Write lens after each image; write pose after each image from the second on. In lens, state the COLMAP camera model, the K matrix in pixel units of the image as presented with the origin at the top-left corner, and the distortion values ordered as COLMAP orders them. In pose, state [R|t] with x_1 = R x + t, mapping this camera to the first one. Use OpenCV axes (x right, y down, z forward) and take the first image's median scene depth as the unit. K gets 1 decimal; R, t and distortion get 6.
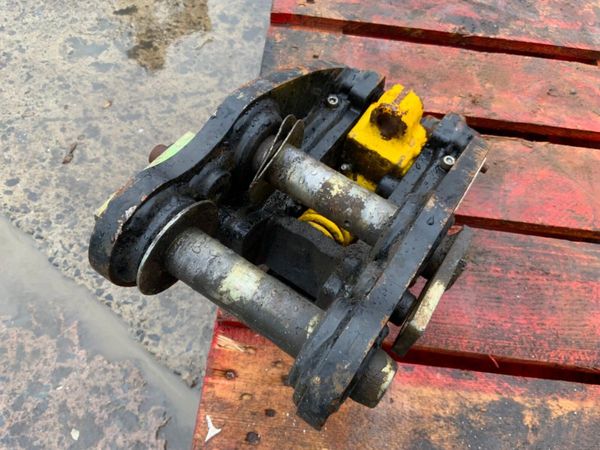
lens RADIAL K [[498.9, 0, 296.5], [0, 498.9, 225.1], [0, 0, 1]] dist [0.048877, -0.103998]
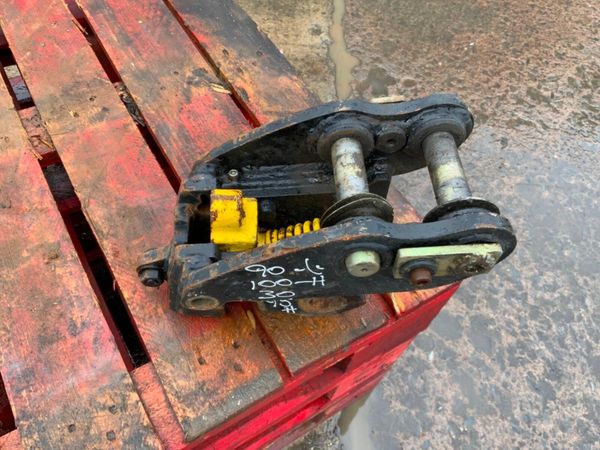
lens RADIAL K [[498.9, 0, 294.7], [0, 498.9, 228.0], [0, 0, 1]] dist [0.048877, -0.103998]
pose [[-0.595642, -0.720445, 0.355203, -0.288865], [0.646931, -0.168156, 0.743777, -0.850118], [-0.476121, 0.672817, 0.566239, 0.255156]]
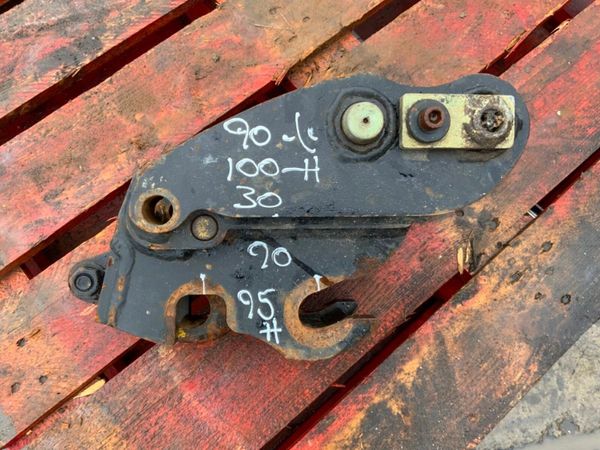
lens RADIAL K [[498.9, 0, 301.8], [0, 498.9, 224.2], [0, 0, 1]] dist [0.048877, -0.103998]
pose [[0.689346, -0.697987, 0.193951, 0.370463], [0.629614, 0.709670, 0.316154, -0.321985], [-0.358313, -0.095826, 0.928671, 0.121539]]
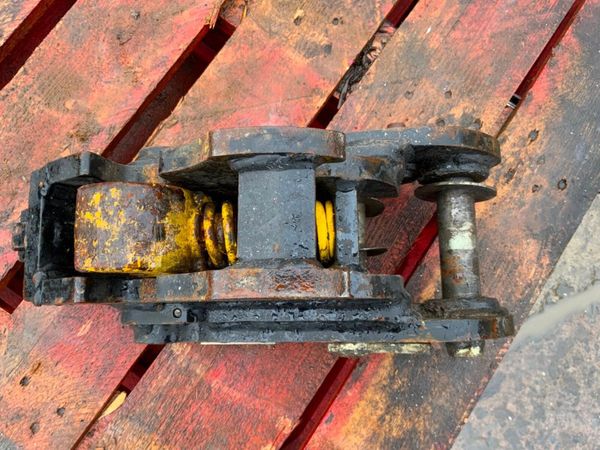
lens RADIAL K [[498.9, 0, 299.9], [0, 498.9, 223.4], [0, 0, 1]] dist [0.048877, -0.103998]
pose [[0.475613, -0.871675, 0.118213, 0.399478], [0.750736, 0.472268, 0.461908, -0.372597], [-0.458462, -0.130943, 0.879015, 0.218200]]
